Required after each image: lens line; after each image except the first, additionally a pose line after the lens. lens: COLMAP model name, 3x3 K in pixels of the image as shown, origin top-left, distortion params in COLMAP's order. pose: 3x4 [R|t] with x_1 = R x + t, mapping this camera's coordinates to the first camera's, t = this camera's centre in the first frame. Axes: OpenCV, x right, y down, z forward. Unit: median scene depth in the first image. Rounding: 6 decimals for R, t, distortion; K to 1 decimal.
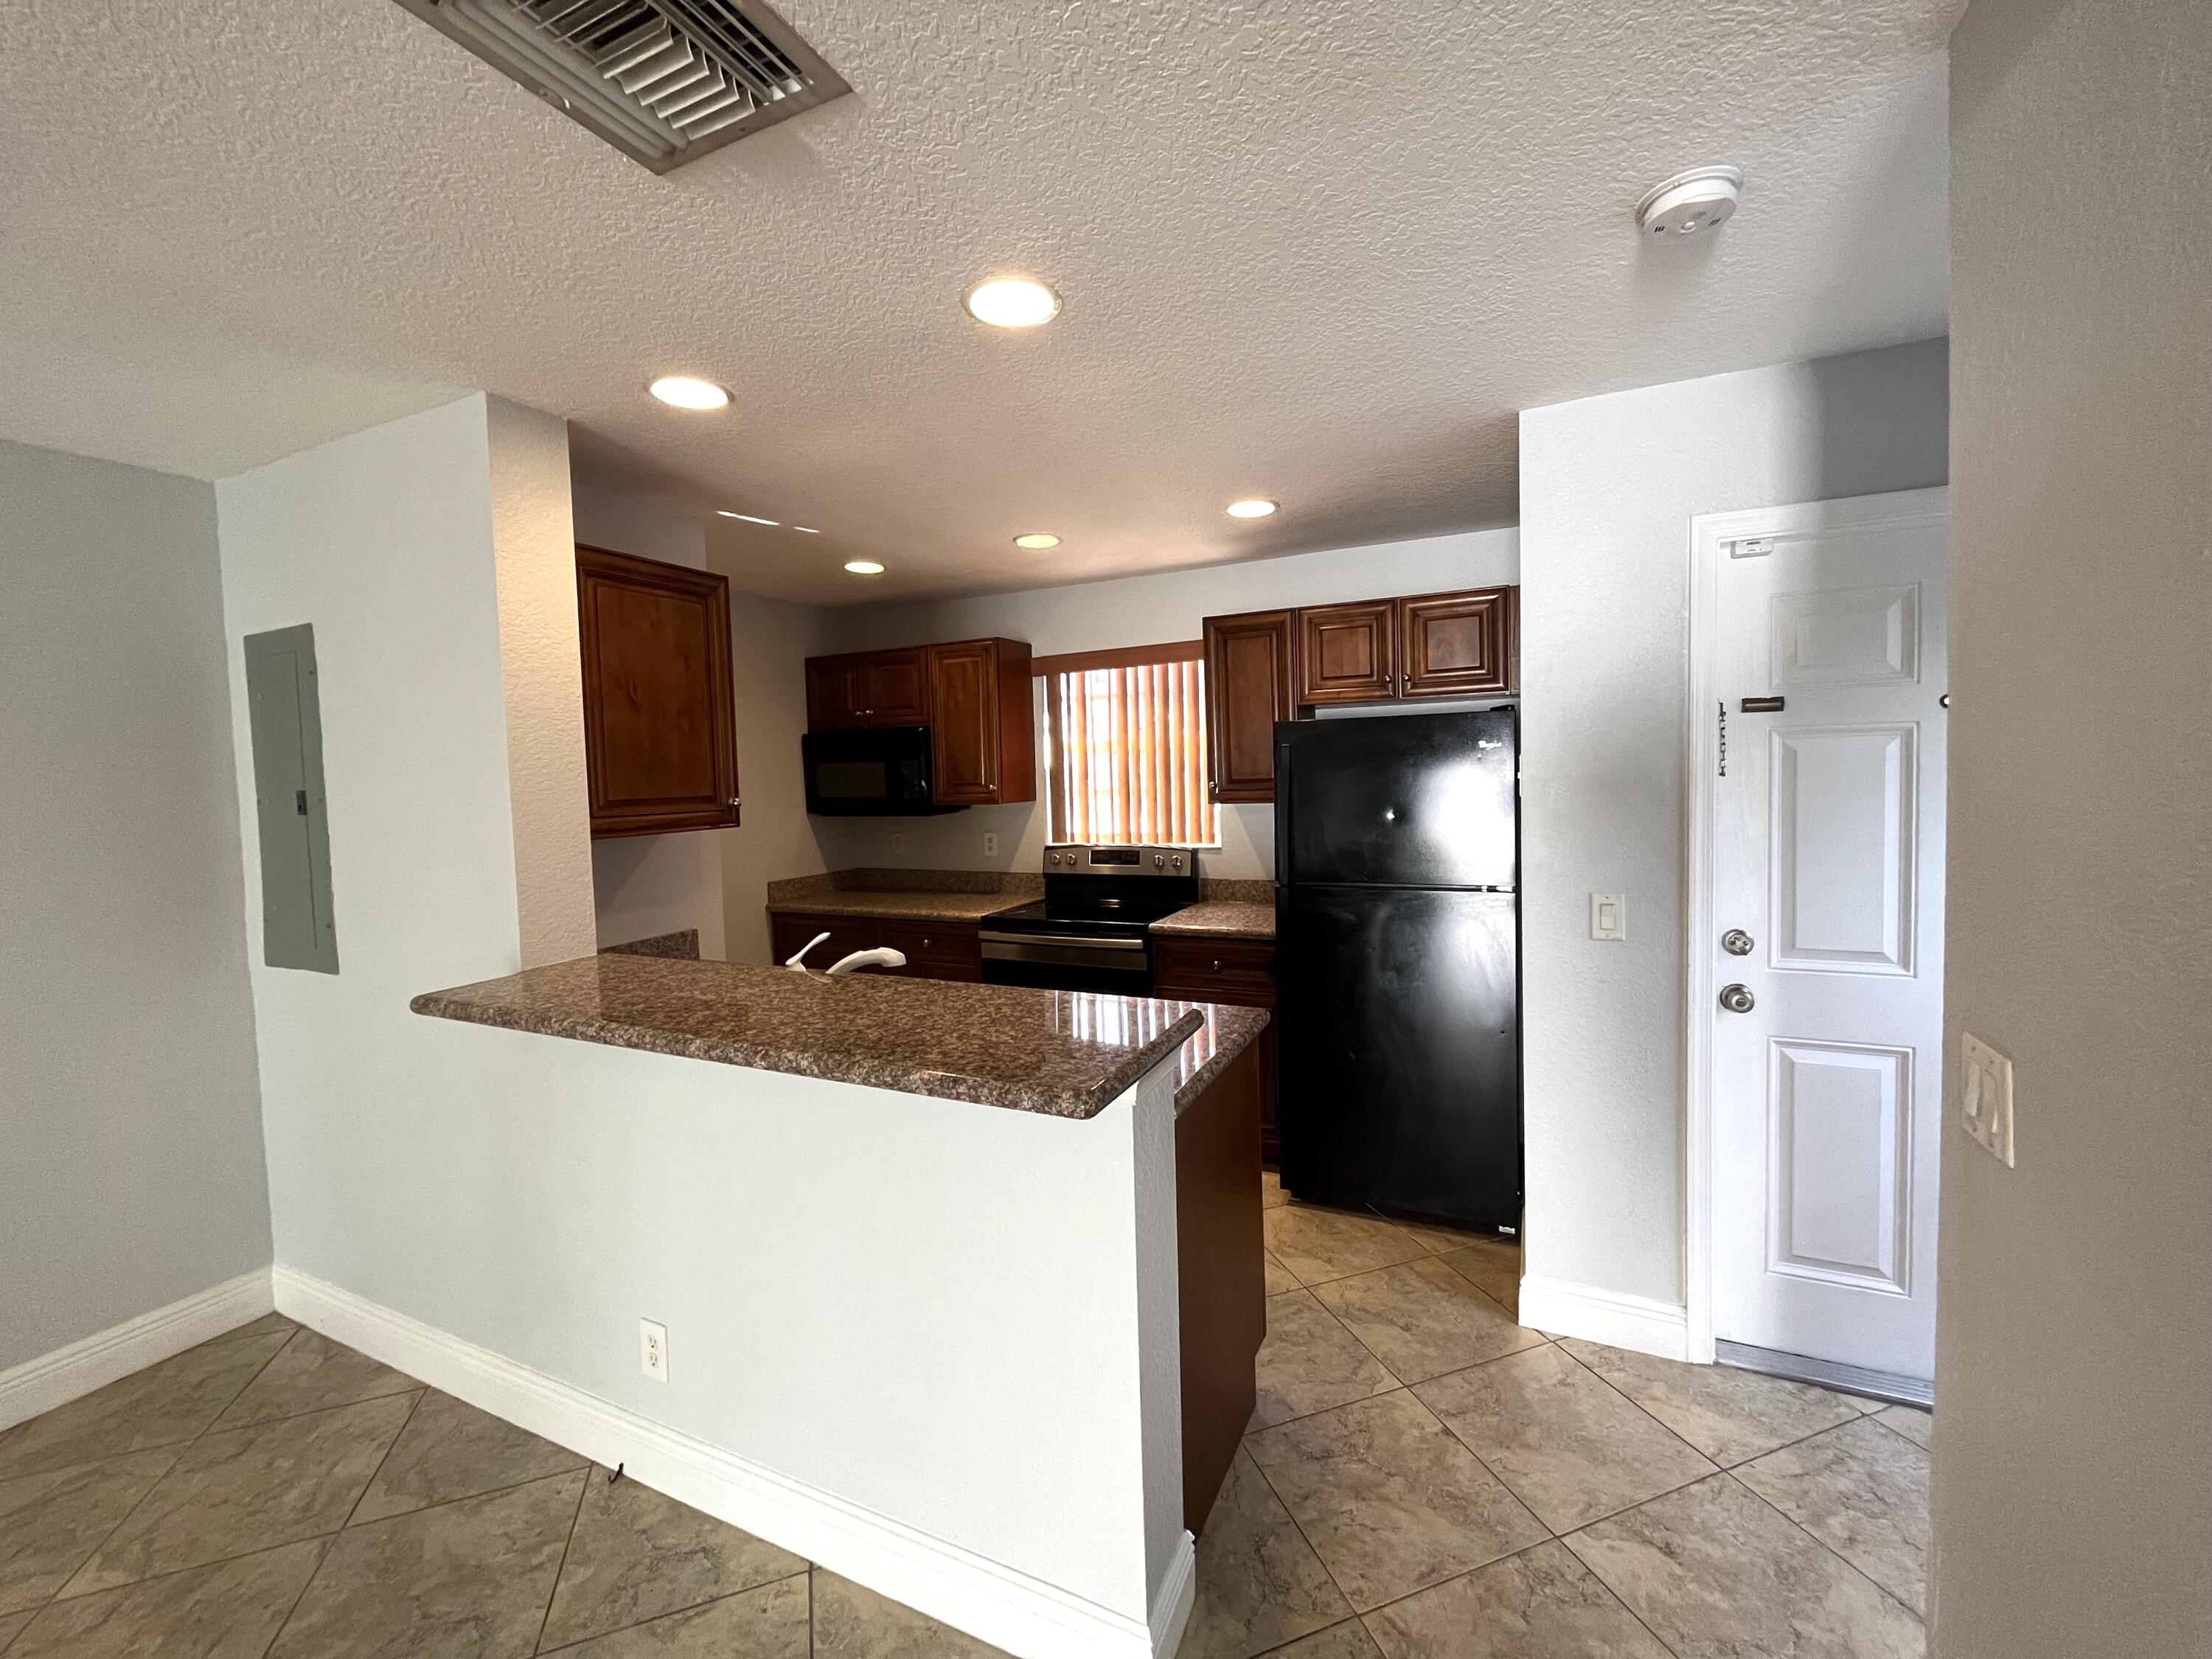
lens RADIAL K [[892.4, 0, 1118.7], [0, 892.4, 810.2], [0, 0, 1]] dist [-0.001468, -0.000345]
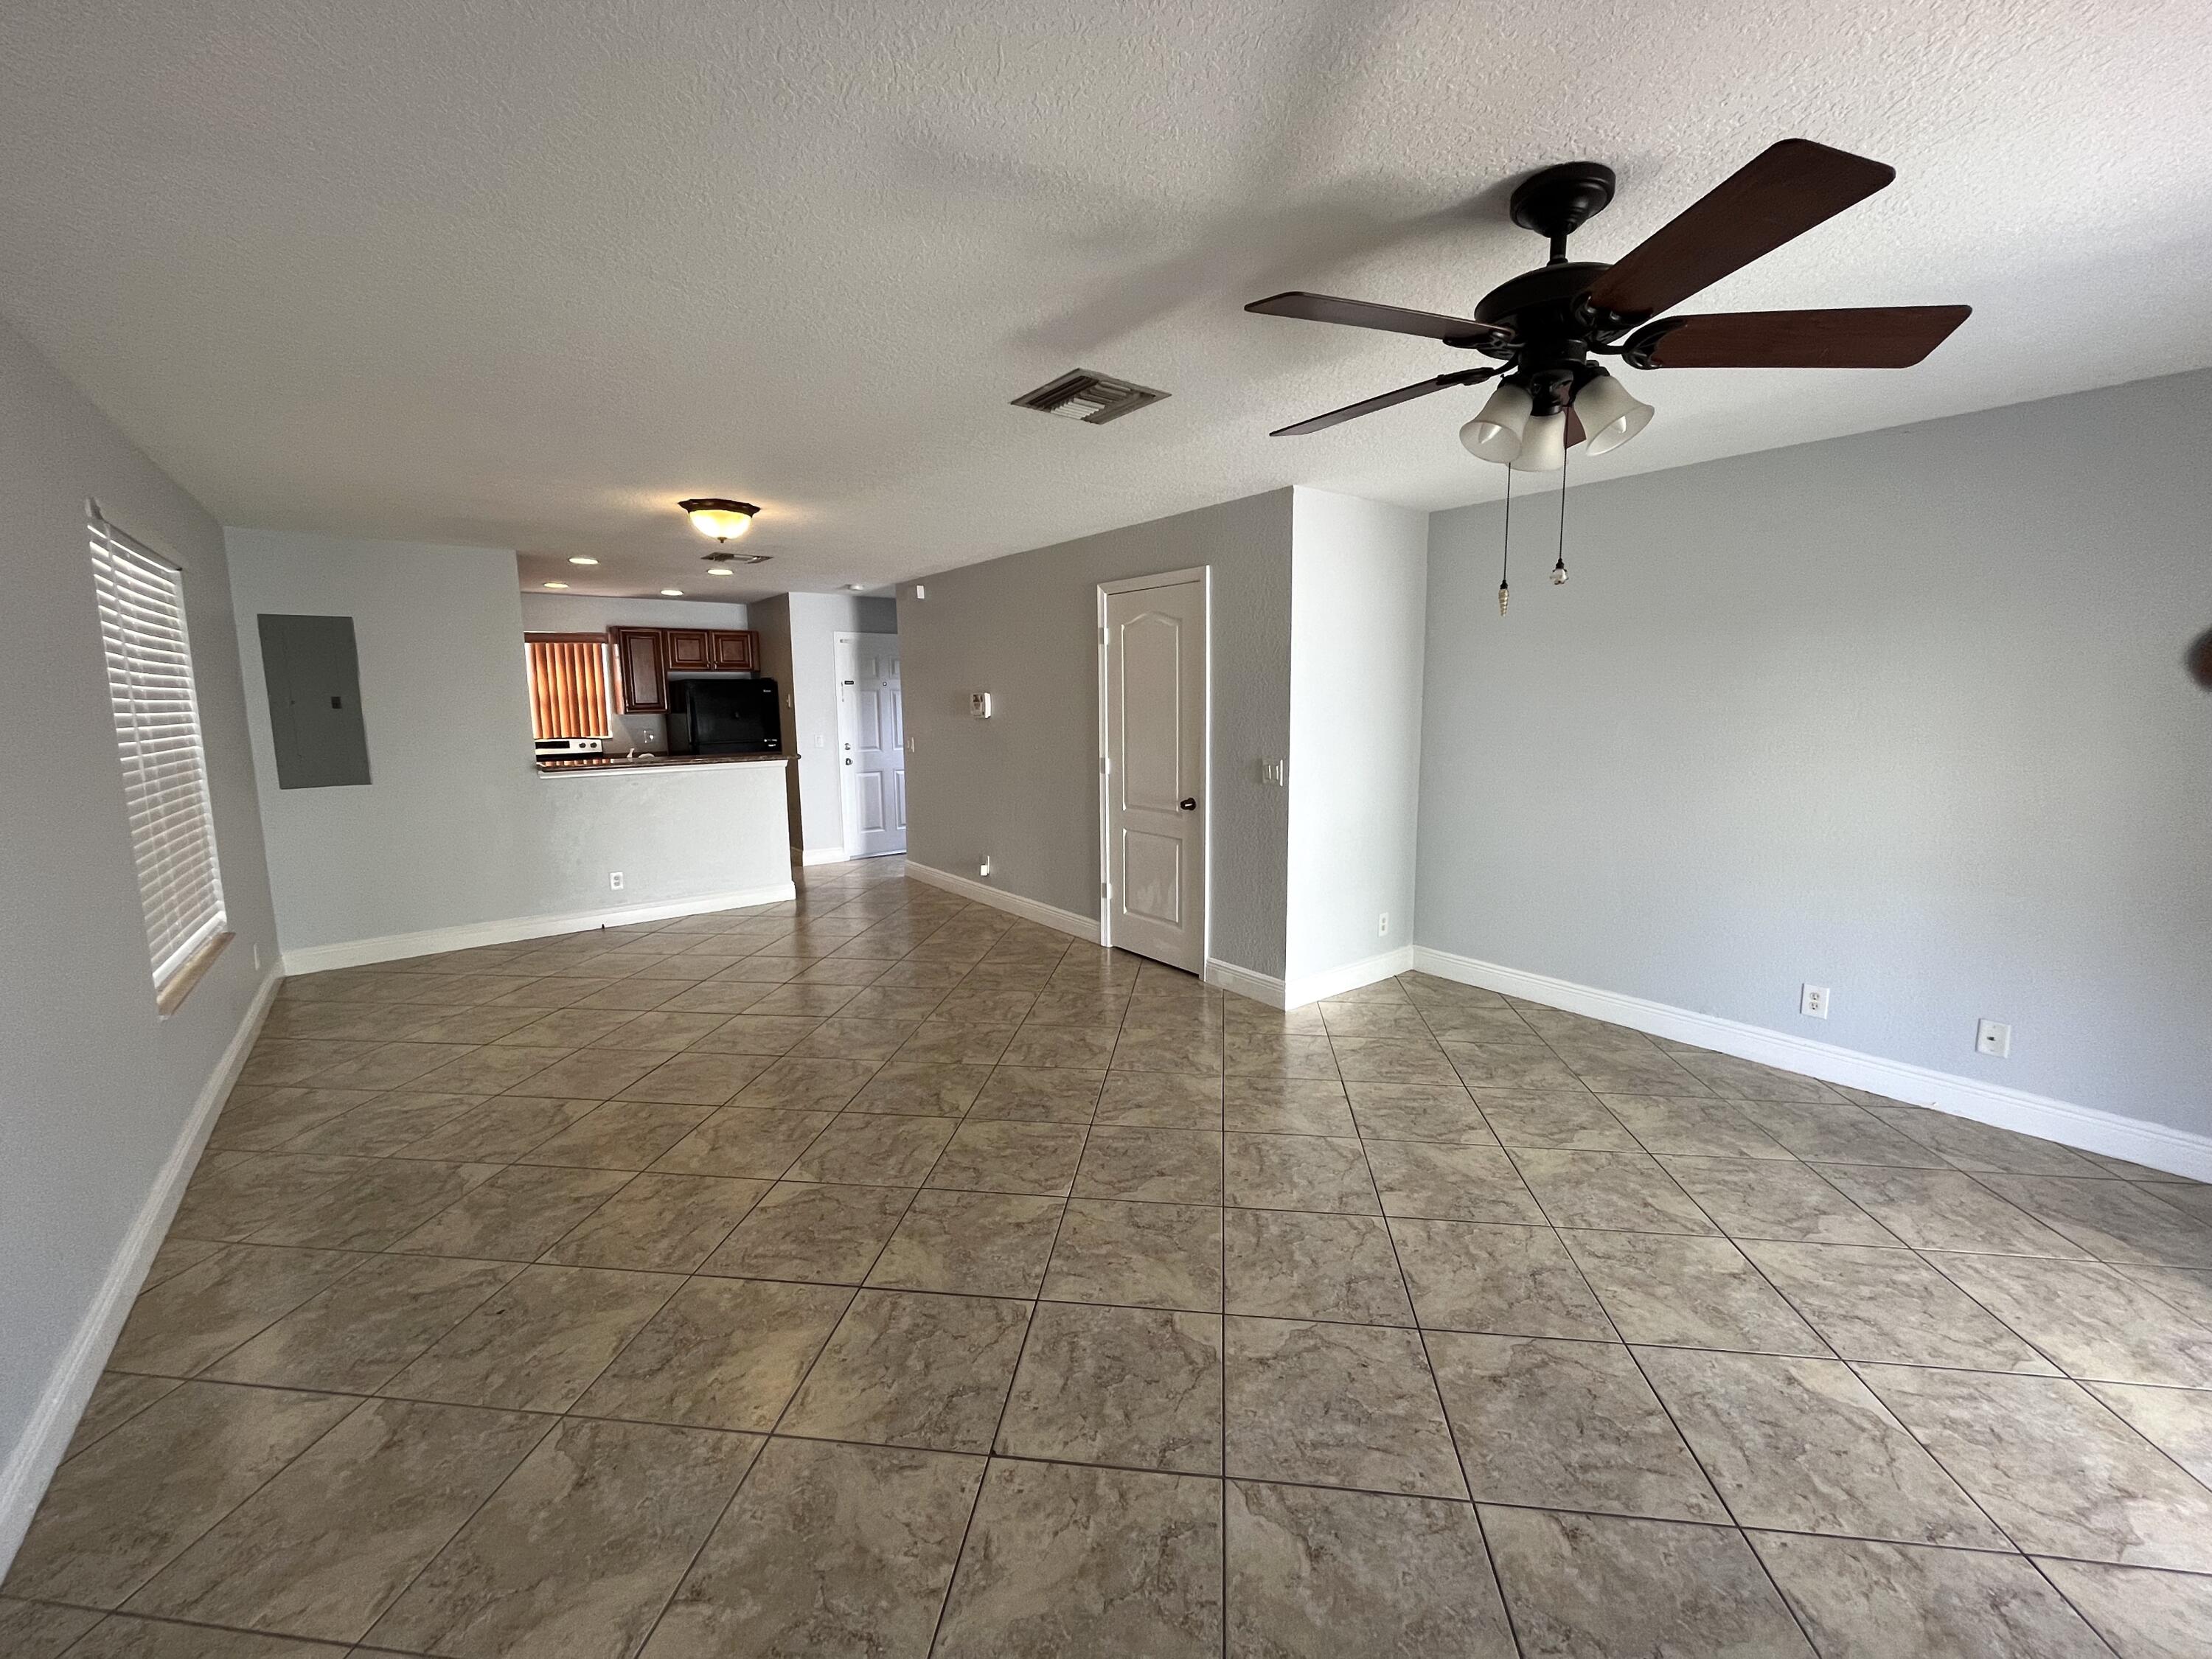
lens RADIAL K [[892.4, 0, 1118.7], [0, 892.4, 810.2], [0, 0, 1]] dist [-0.001468, -0.000345]
pose [[0.458020, -0.083072, 0.885052, -1.084524], [0.029299, 0.996494, 0.078369, 0.075265], [-0.888459, -0.009963, 0.458848, -0.874239]]
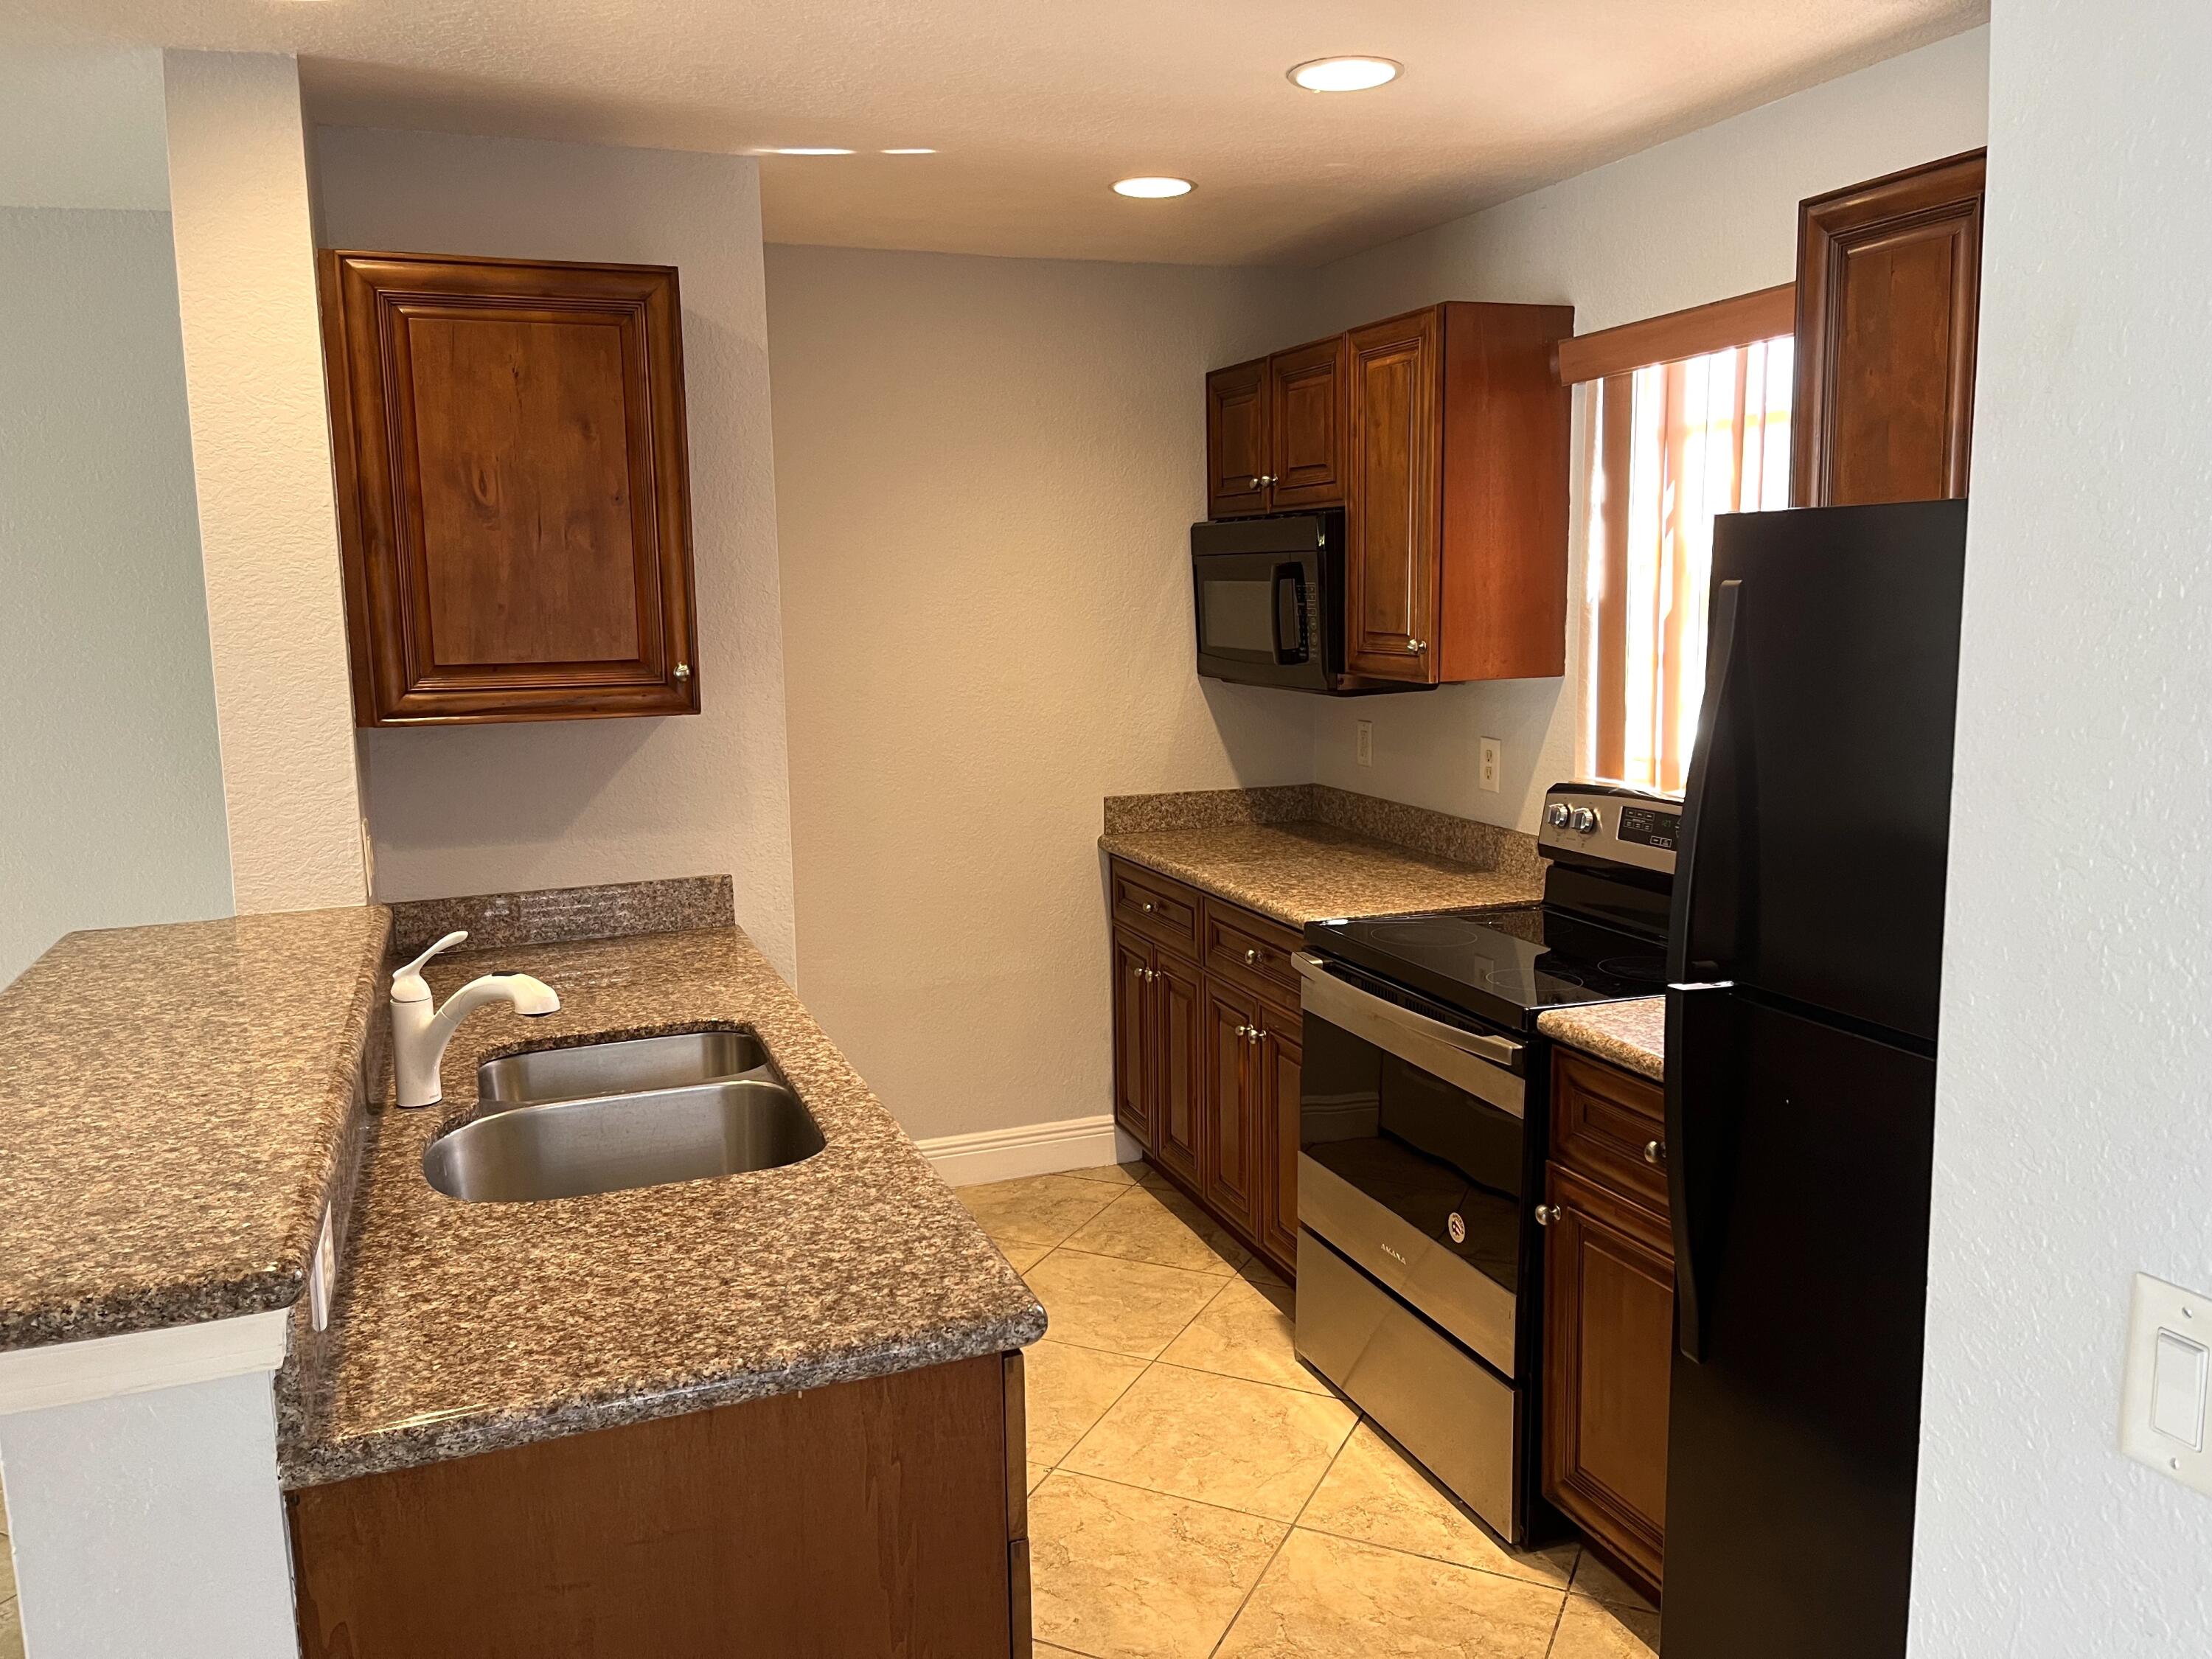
lens RADIAL K [[1671.6, 0, 1103.9], [0, 1671.6, 841.0], [0, 0, 1]] dist [-0.003005, -0.006778]
pose [[0.703067, 0.126846, -0.699719, 0.346988], [-0.034863, 0.988928, 0.144245, -0.042922], [0.710269, -0.077019, 0.699704, 0.281959]]
